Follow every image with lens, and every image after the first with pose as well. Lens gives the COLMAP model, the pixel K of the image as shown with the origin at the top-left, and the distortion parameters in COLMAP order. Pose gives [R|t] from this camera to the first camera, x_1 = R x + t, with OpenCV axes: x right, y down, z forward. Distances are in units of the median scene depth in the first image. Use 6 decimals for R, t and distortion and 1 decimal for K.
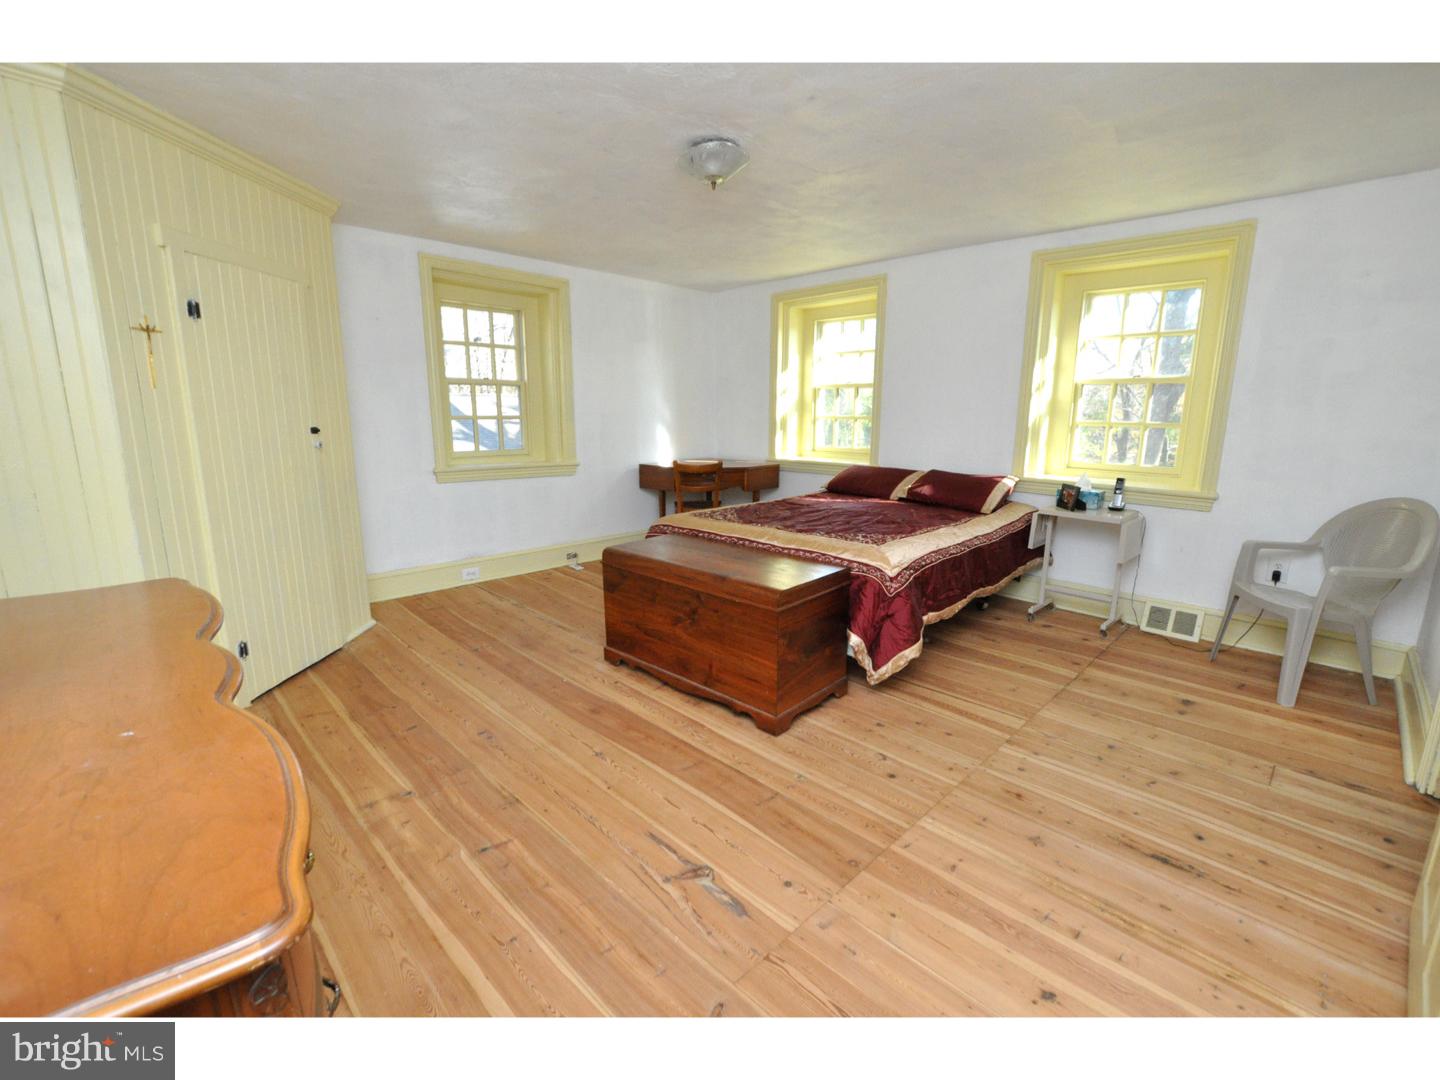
lens RADIAL K [[661.9, 0, 716.8], [0, 661.9, 540.8], [0, 0, 1]] dist [-0.026948, 0.000851]
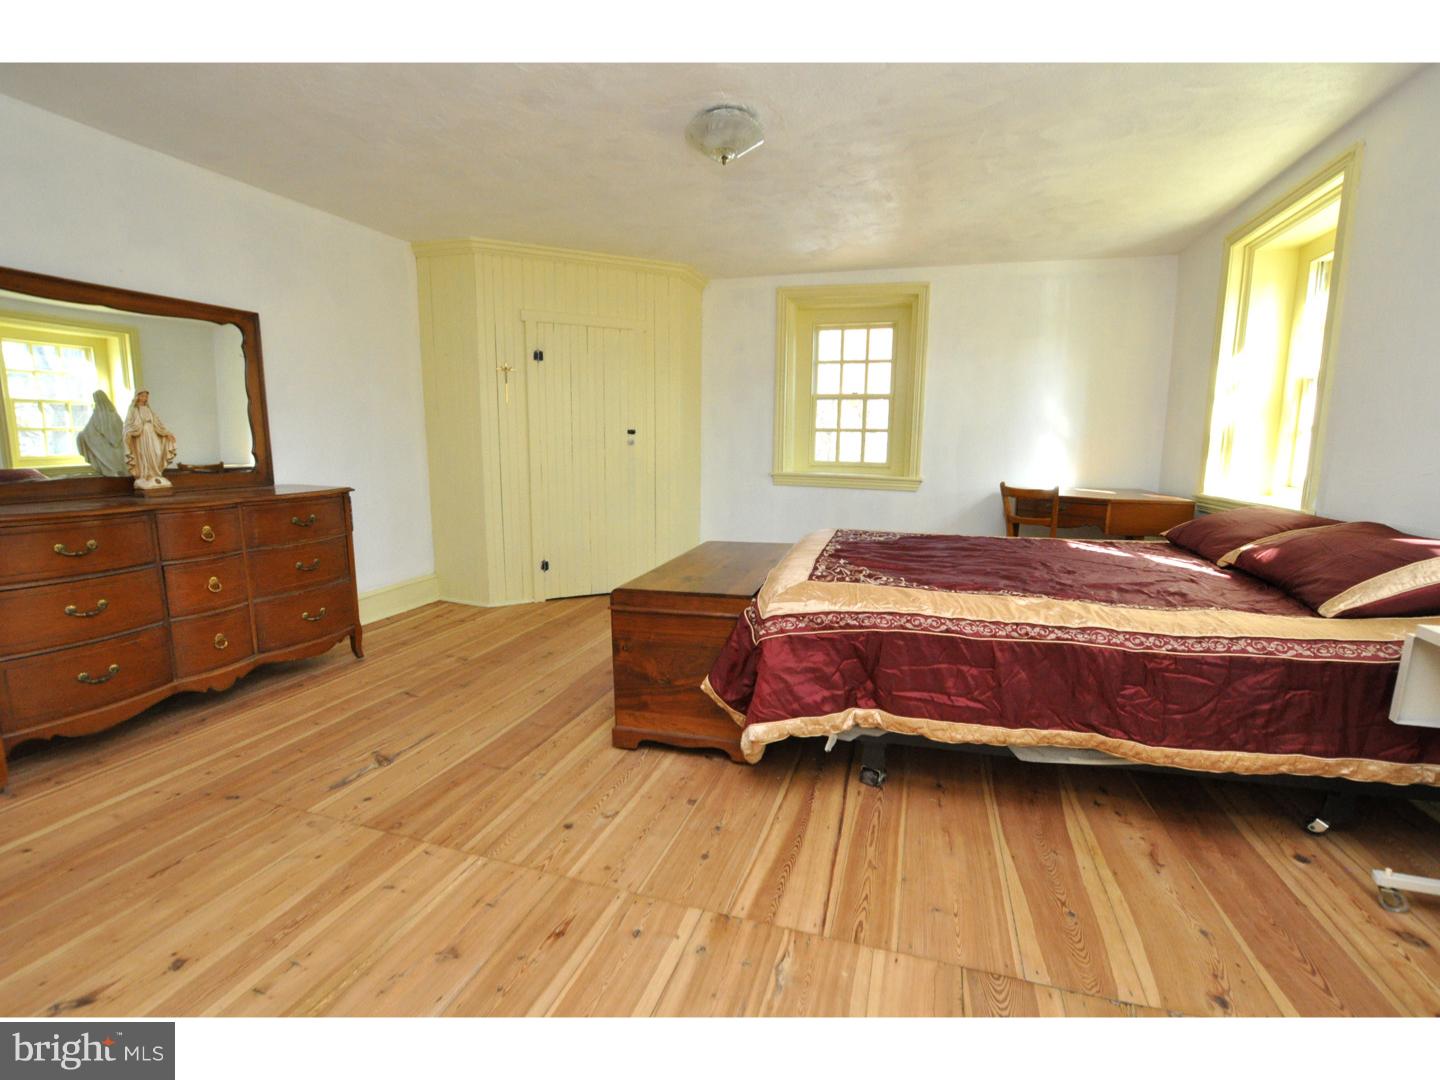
lens RADIAL K [[647.8, 0, 718.4], [0, 647.8, 545.2], [0, 0, 1]] dist [-0.023323, -0.000136]
pose [[0.447944, 0.141203, -0.882841, 0.643351], [-0.185510, 0.980639, 0.062719, -0.044355], [0.874604, 0.135681, 0.465466, 0.475372]]
